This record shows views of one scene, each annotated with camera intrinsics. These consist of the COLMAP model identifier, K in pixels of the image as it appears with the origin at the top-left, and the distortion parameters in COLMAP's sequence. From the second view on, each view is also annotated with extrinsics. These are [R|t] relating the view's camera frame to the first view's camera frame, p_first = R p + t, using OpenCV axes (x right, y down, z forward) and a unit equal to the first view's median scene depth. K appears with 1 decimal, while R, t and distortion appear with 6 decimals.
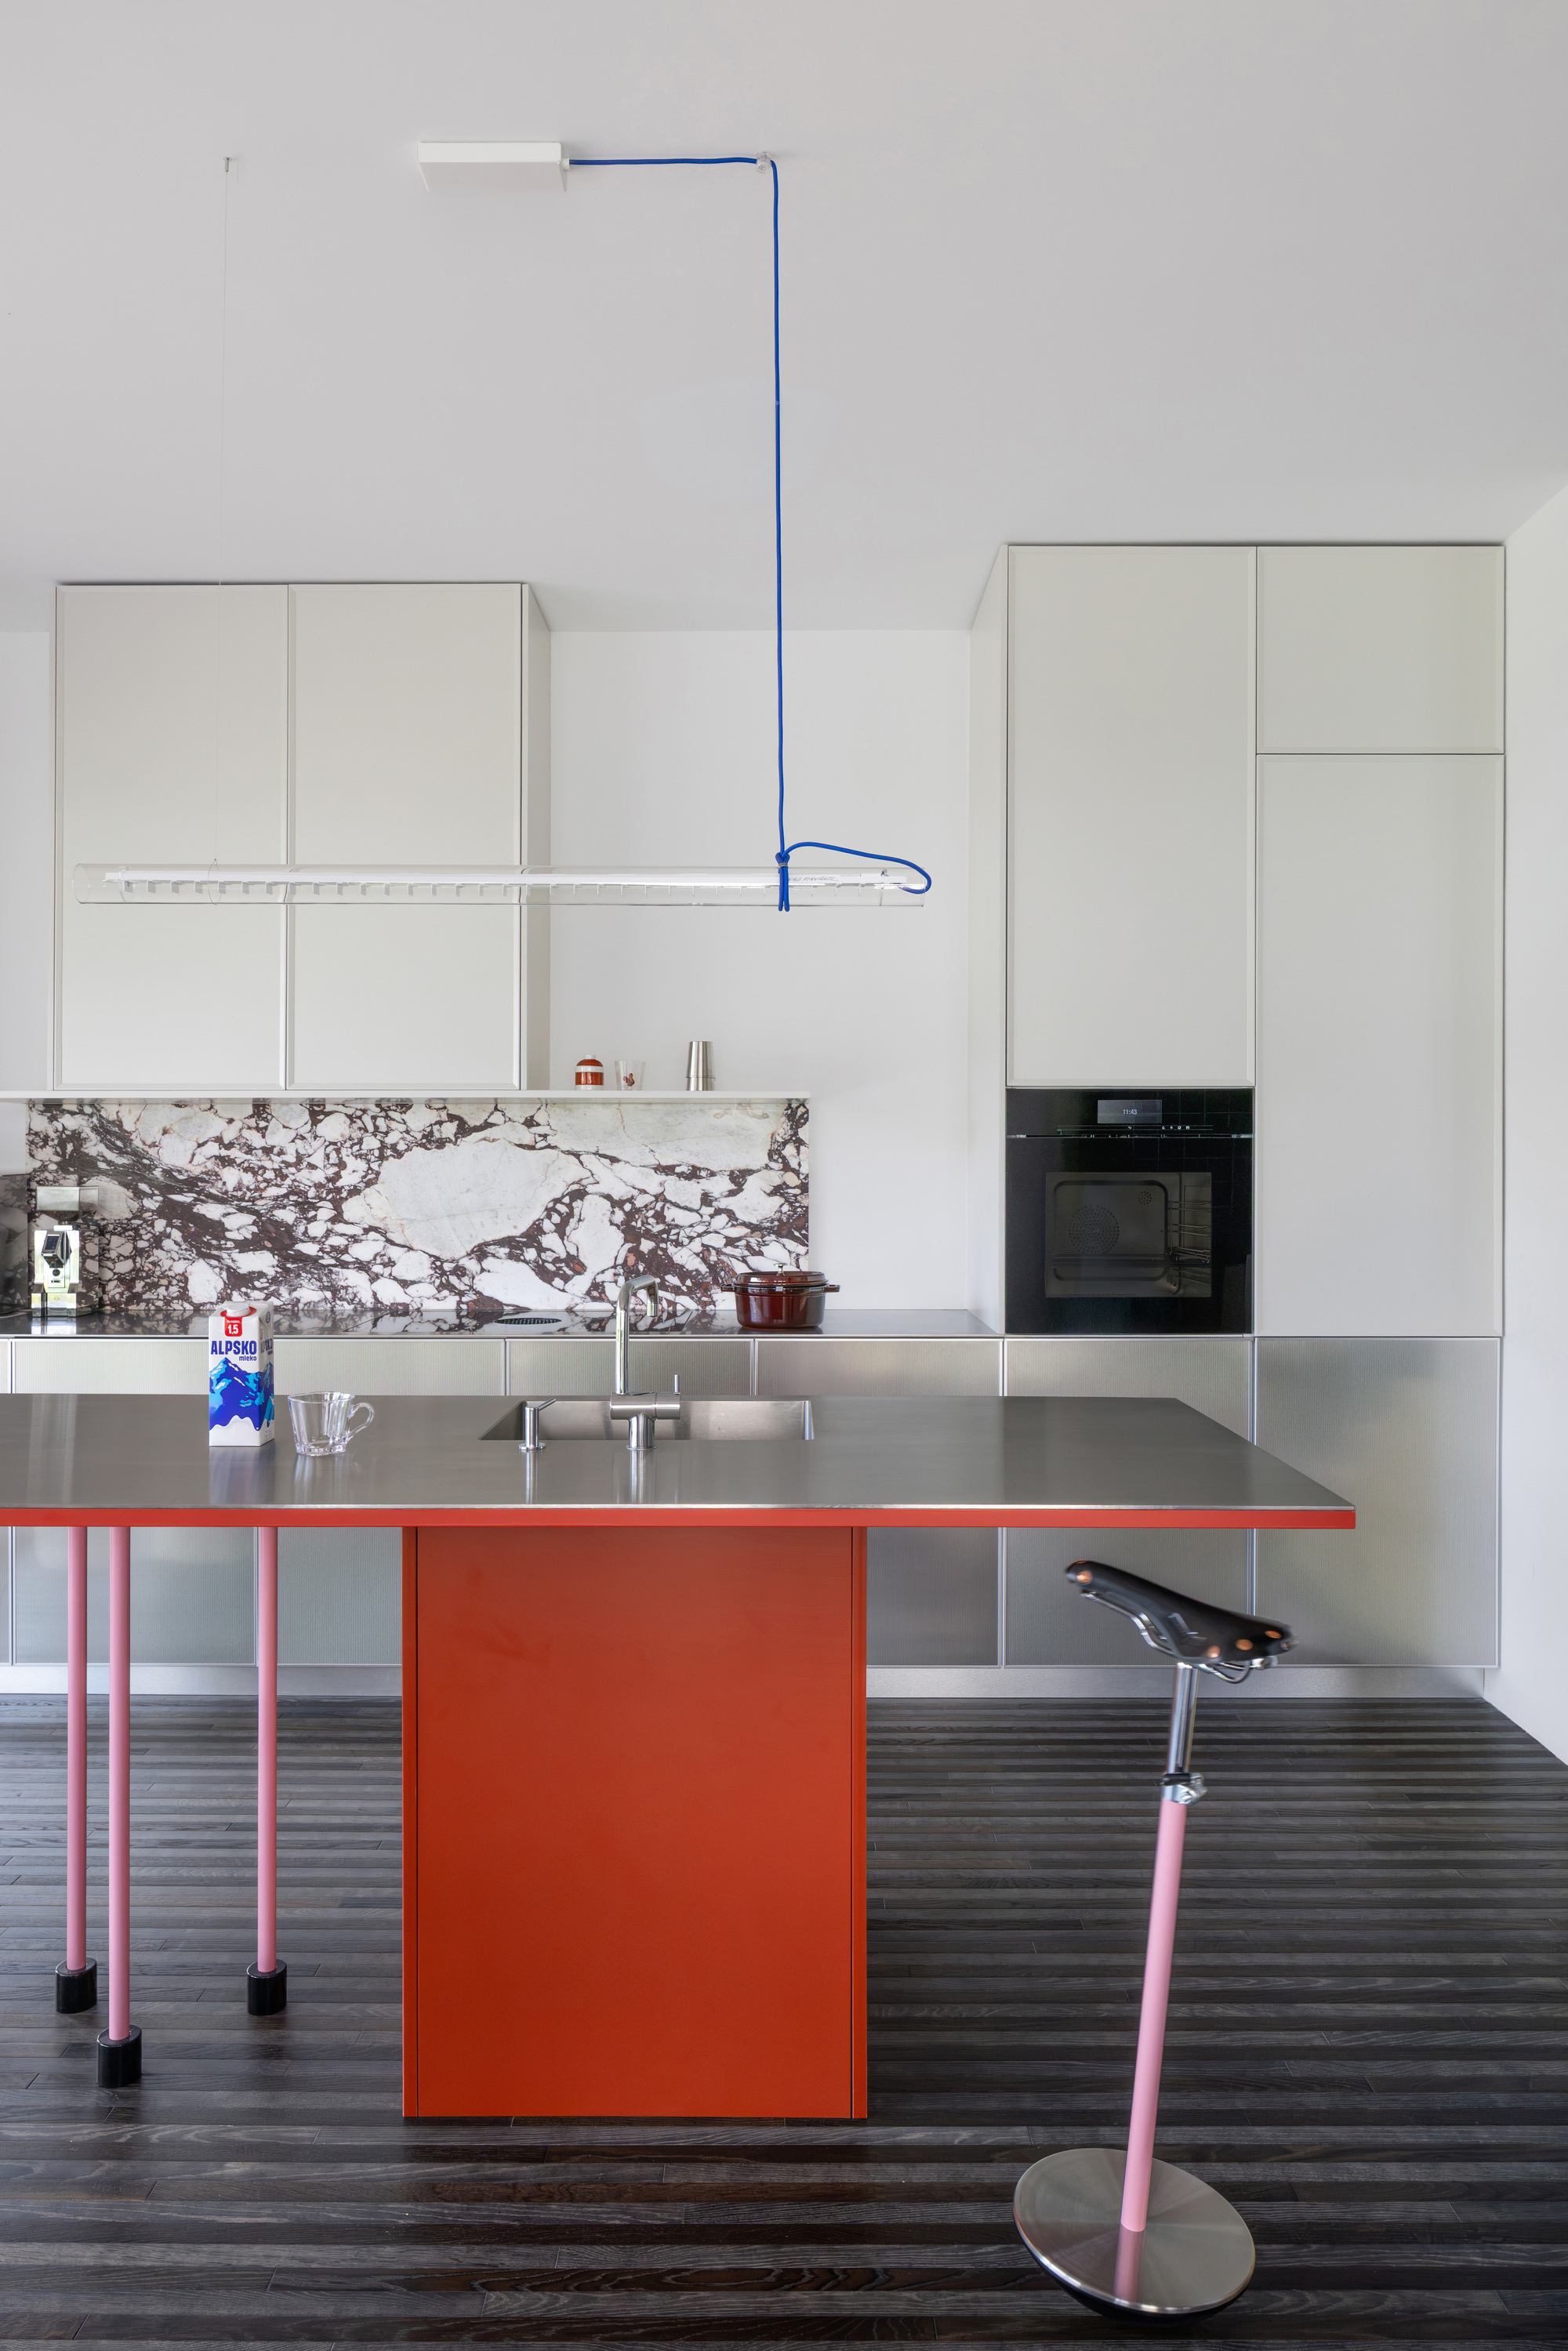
lens RADIAL K [[1655.2, 0, 791.1], [0, 1655.2, 1164.2], [0, 0, 1]] dist [0.026137, -0.011039]
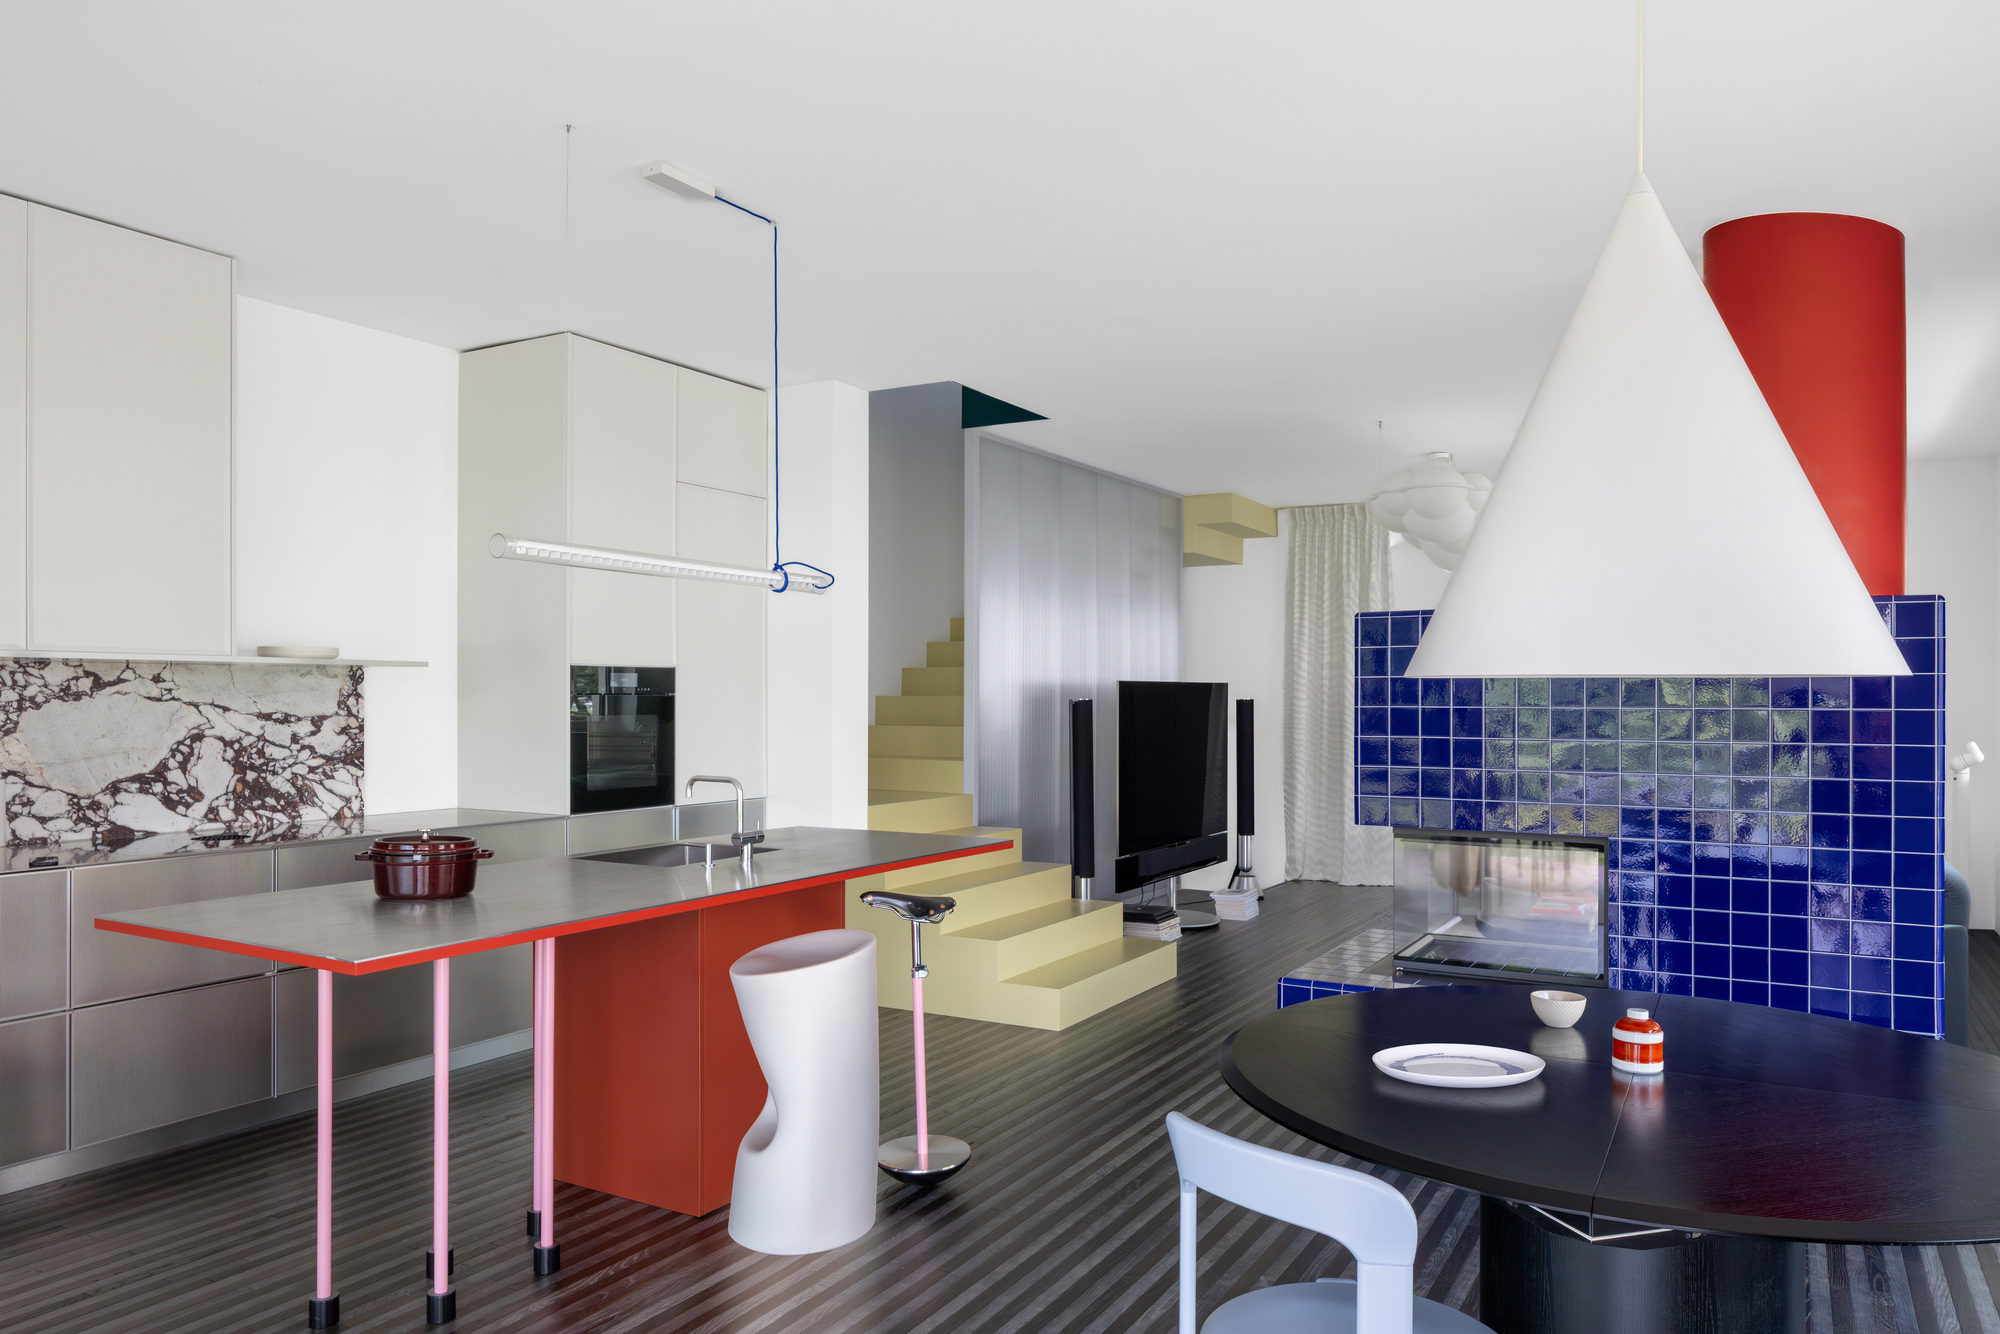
lens RADIAL K [[1408.0, 0, 997.9], [0, 1408.0, 694.0], [0, 0, 1]] dist [0.026137, -0.011039]
pose [[0.484809, 0.002016, 0.874618, -0.767307], [-0.003193, 0.999995, -0.000535, -0.015642], [-0.874614, -0.002533, 0.484812, -0.041946]]
